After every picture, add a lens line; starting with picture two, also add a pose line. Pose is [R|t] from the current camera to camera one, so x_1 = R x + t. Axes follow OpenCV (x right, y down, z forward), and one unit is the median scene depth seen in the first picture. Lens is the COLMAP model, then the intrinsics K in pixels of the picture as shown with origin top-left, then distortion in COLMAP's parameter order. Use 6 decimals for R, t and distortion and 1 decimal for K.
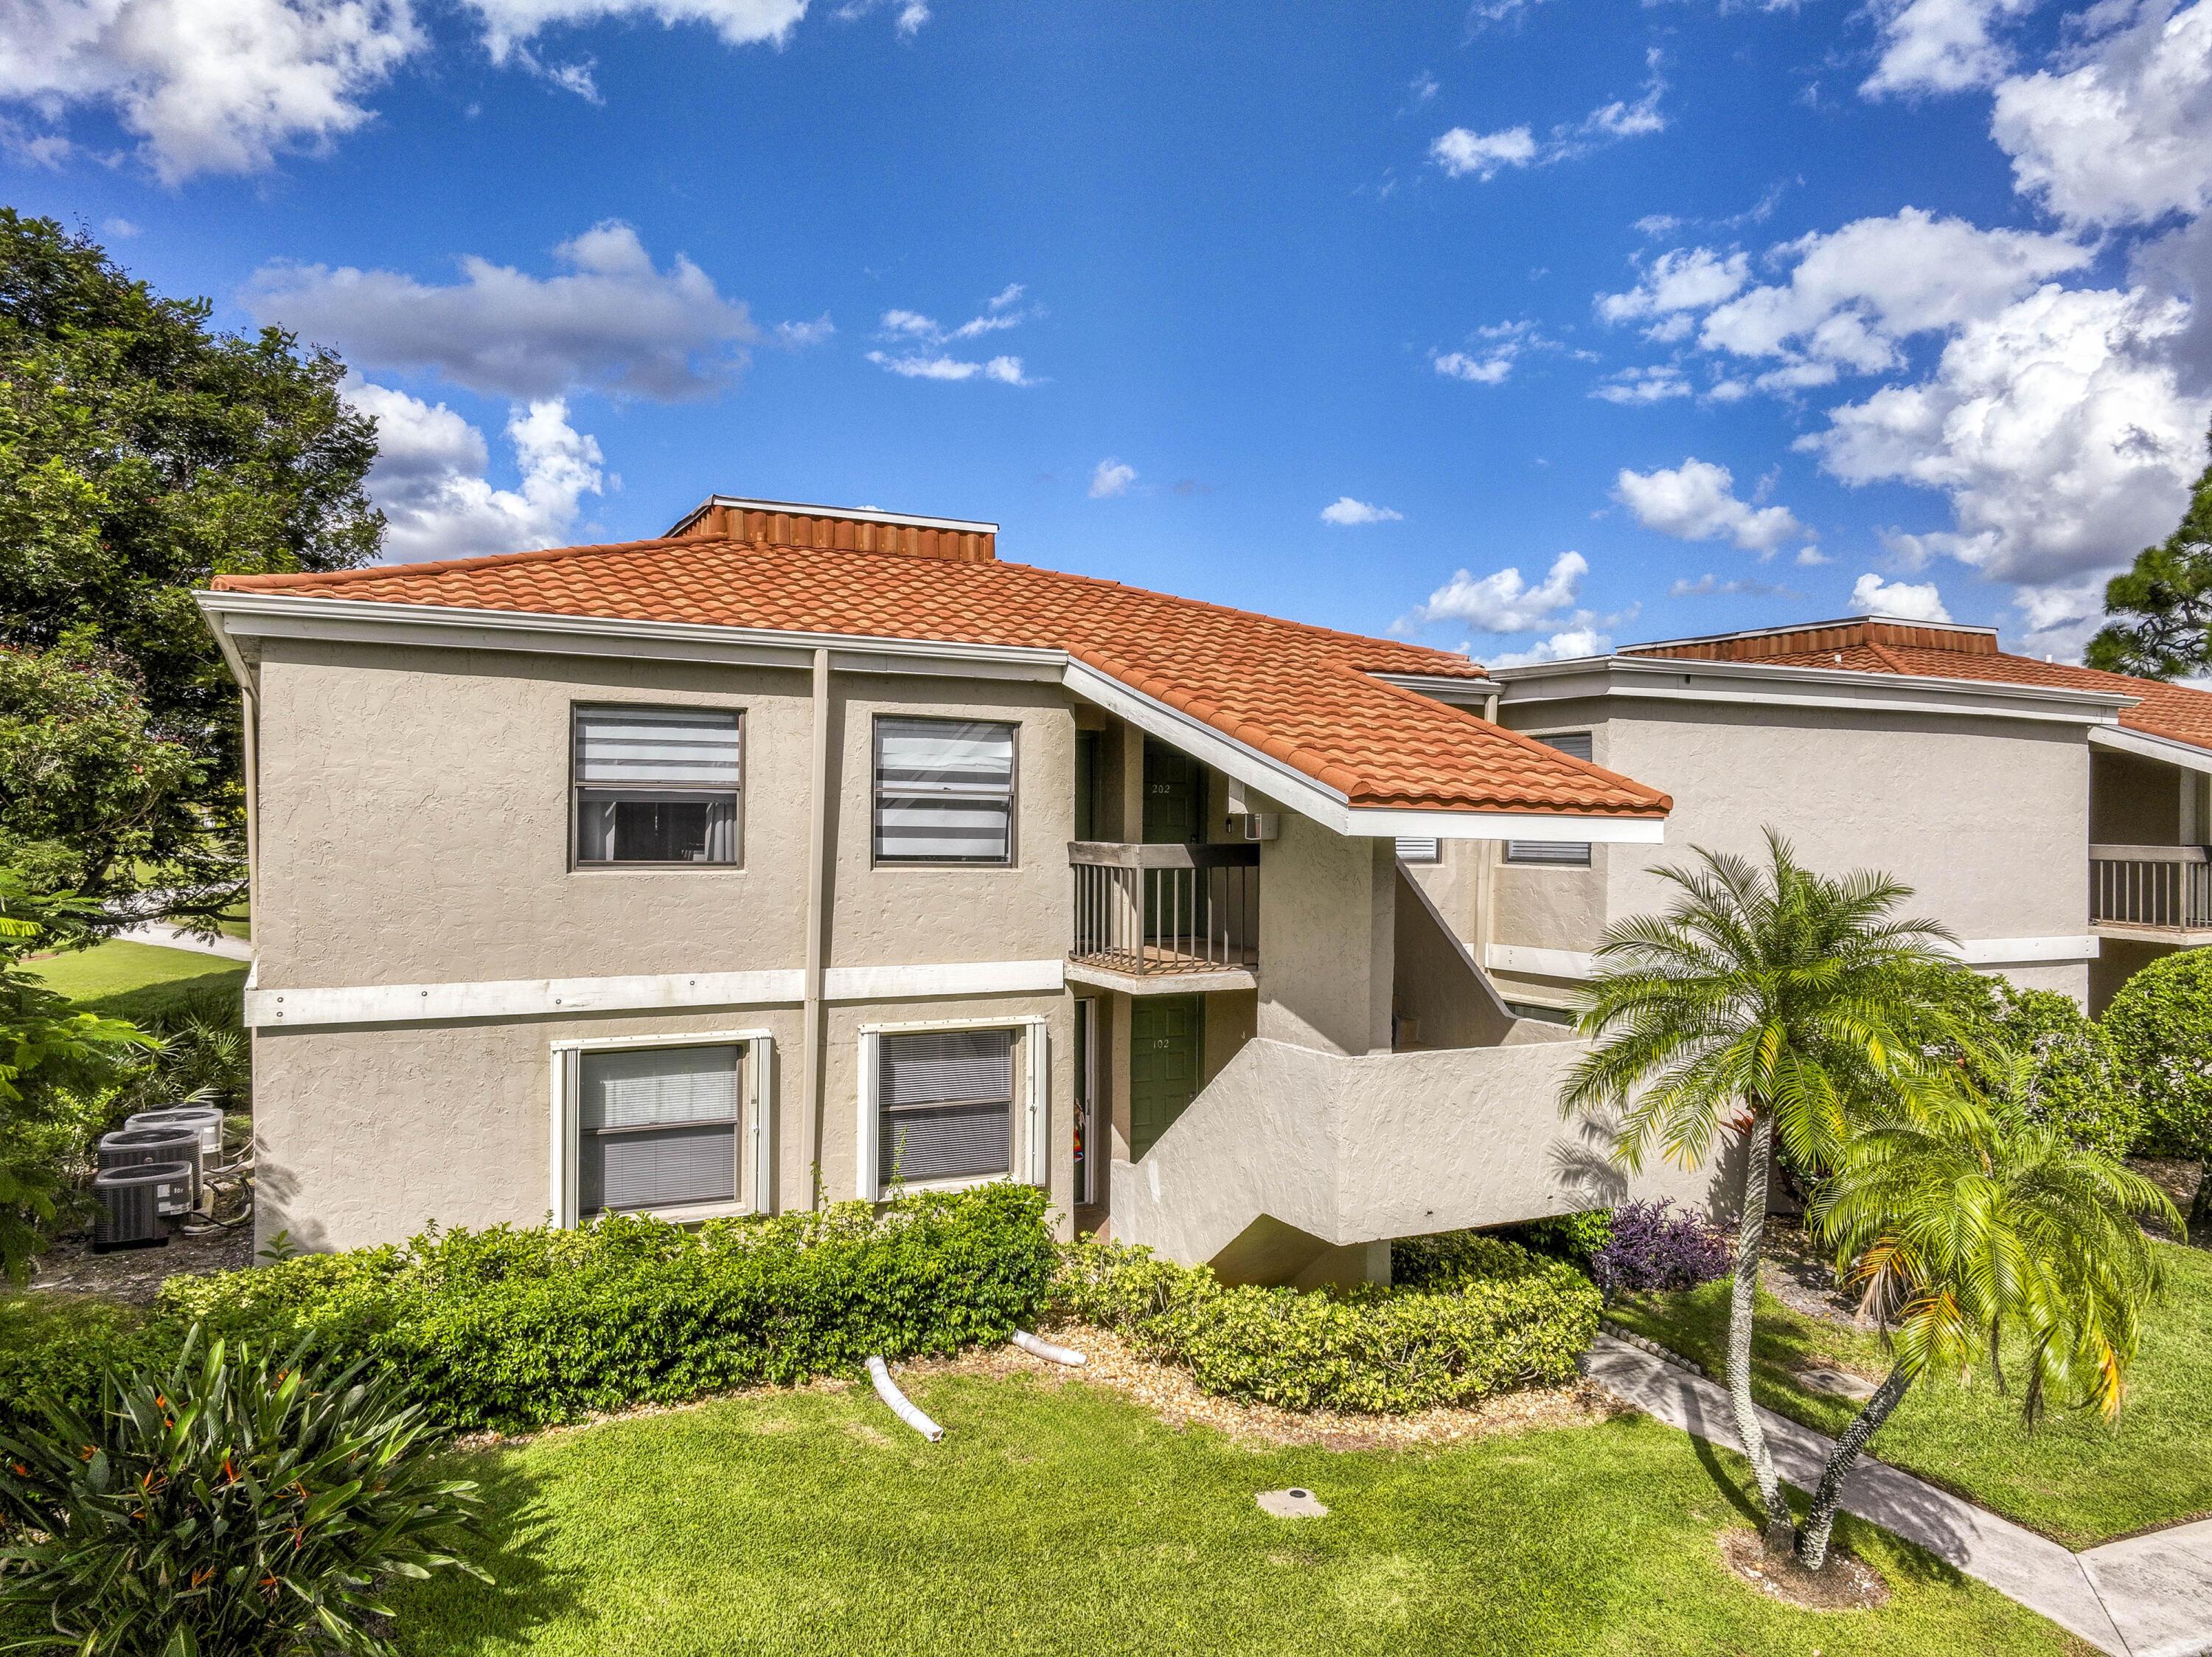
lens RADIAL K [[1528.9, 0, 1106.0], [0, 1528.9, 828.5], [0, 0, 1]] dist [0.009650, 0.001533]
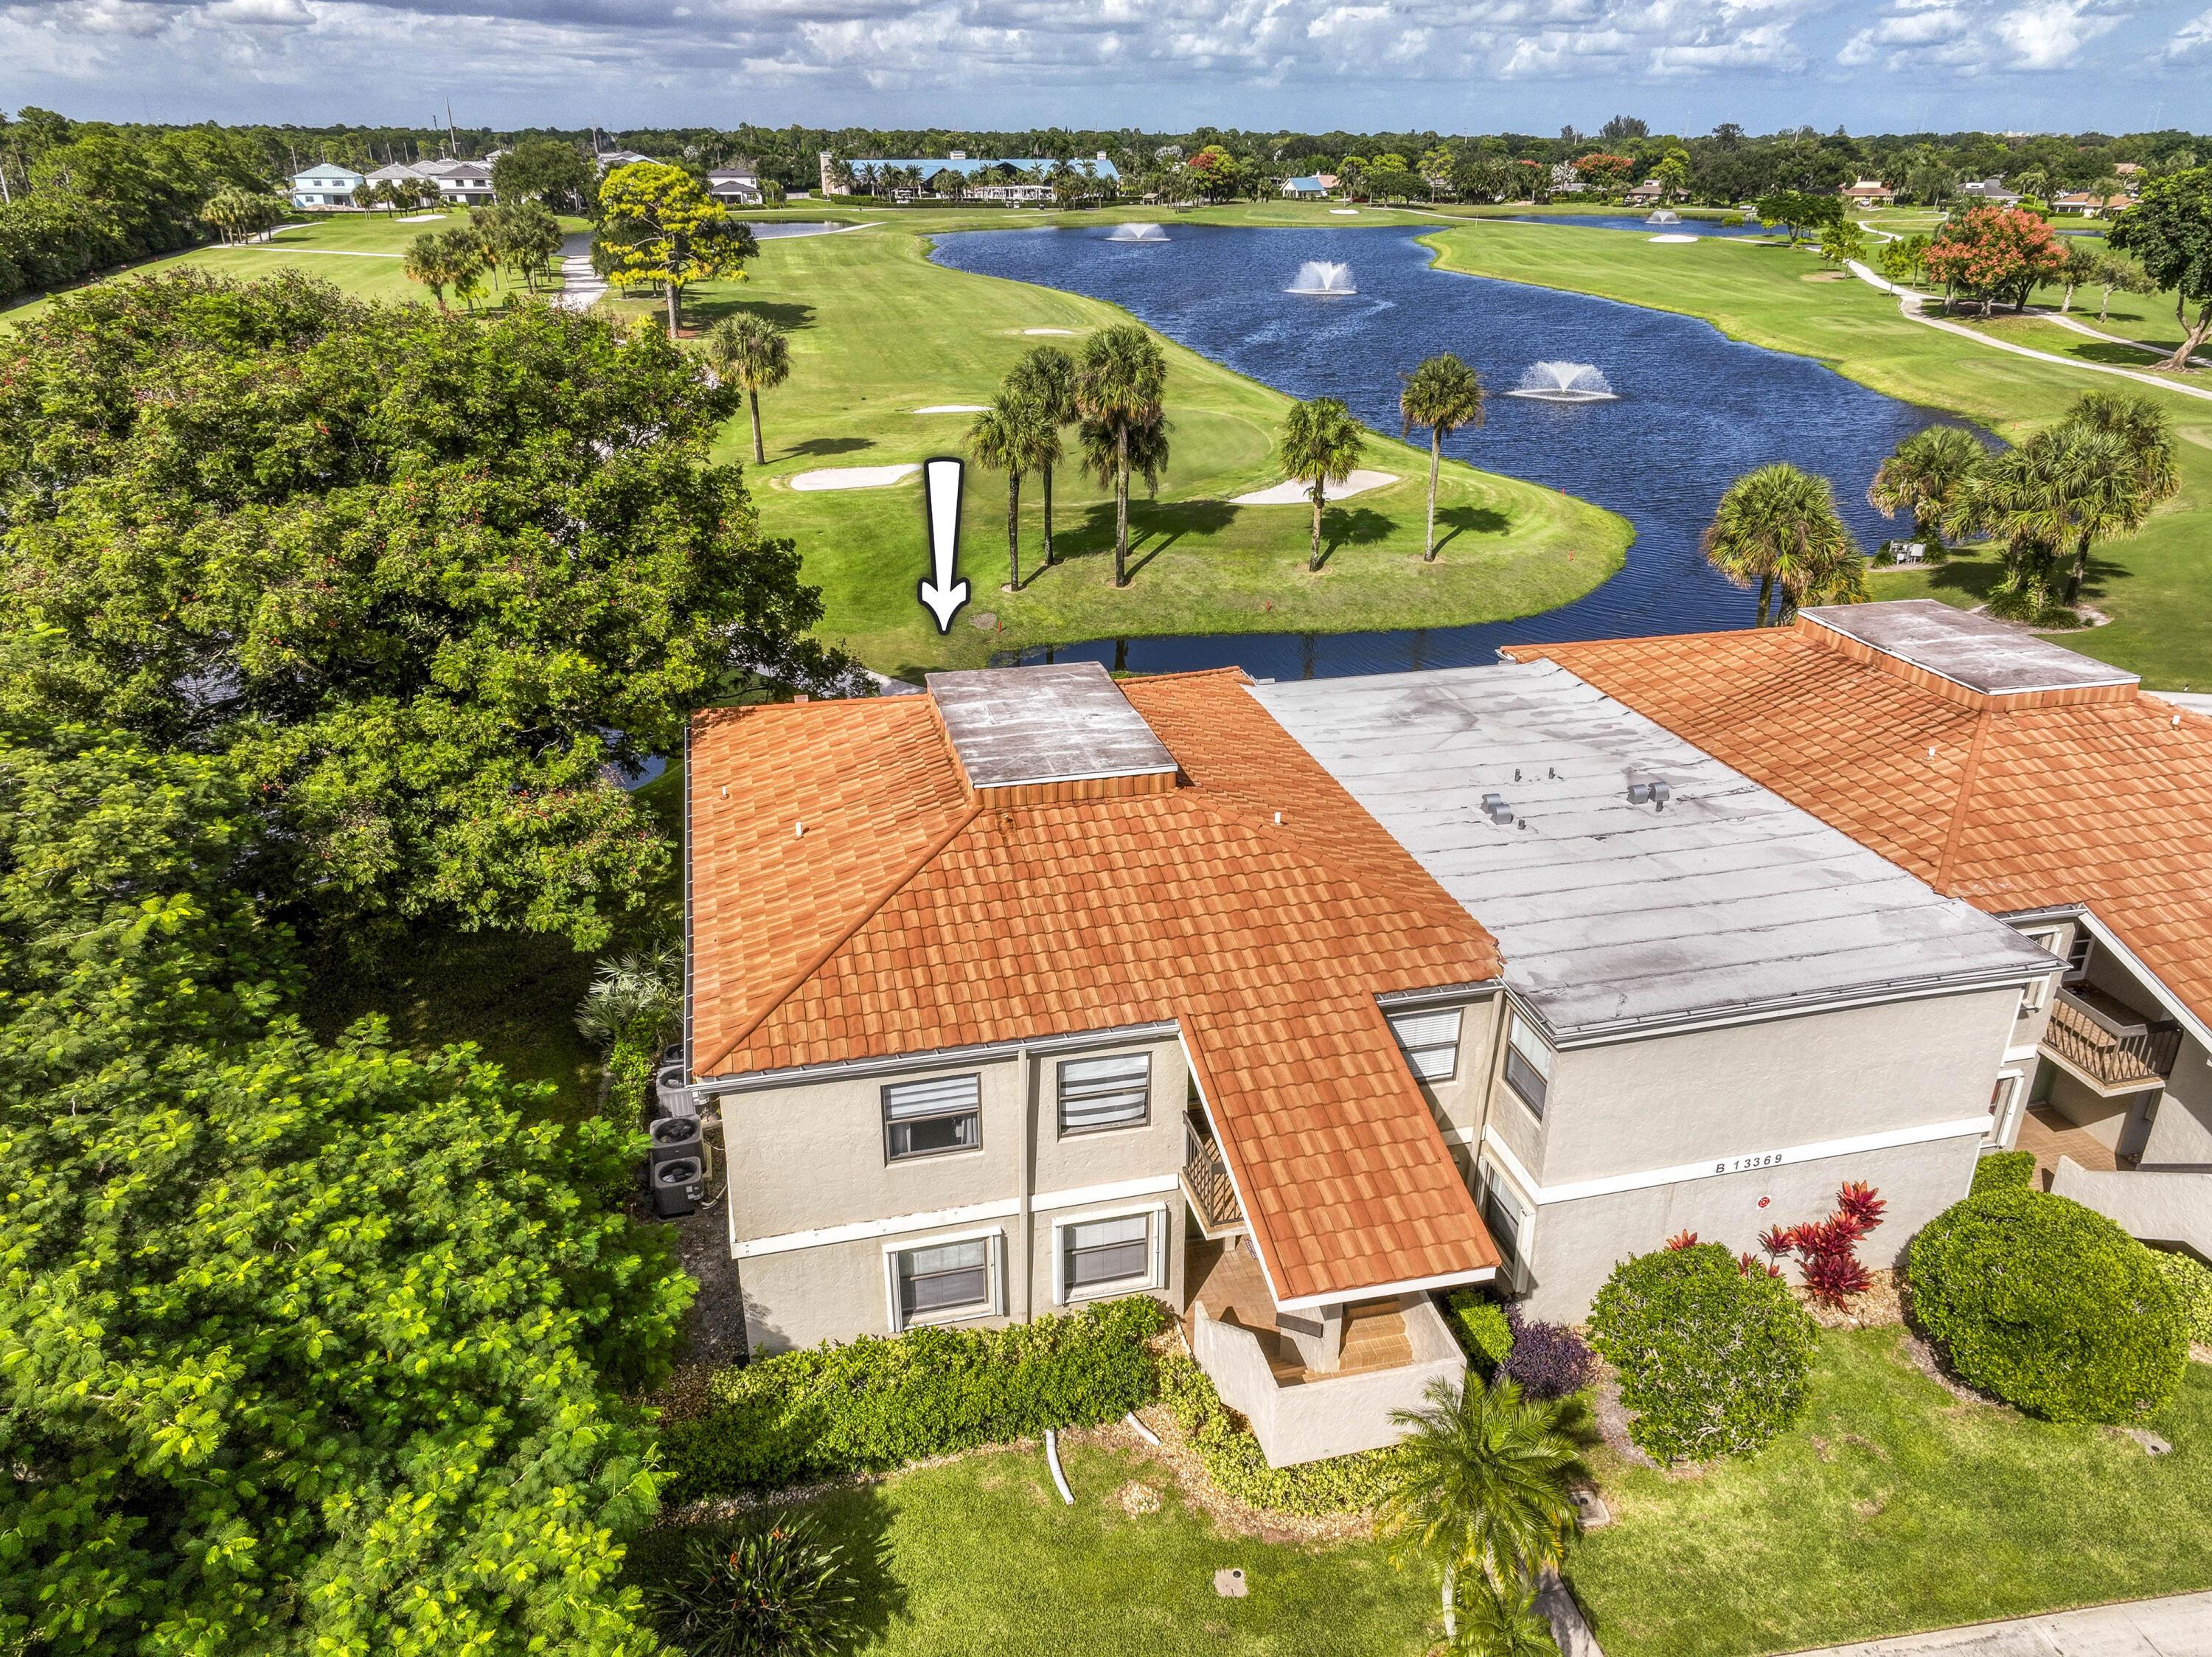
lens RADIAL K [[1528.9, 0, 1106.0], [0, 1528.9, 828.5], [0, 0, 1]] dist [0.009650, 0.001533]
pose [[0.973321, 0.090859, -0.210690, 0.230776], [0.005206, 0.909271, 0.416173, -1.032000], [0.229387, -0.406167, 0.884540, -0.347382]]
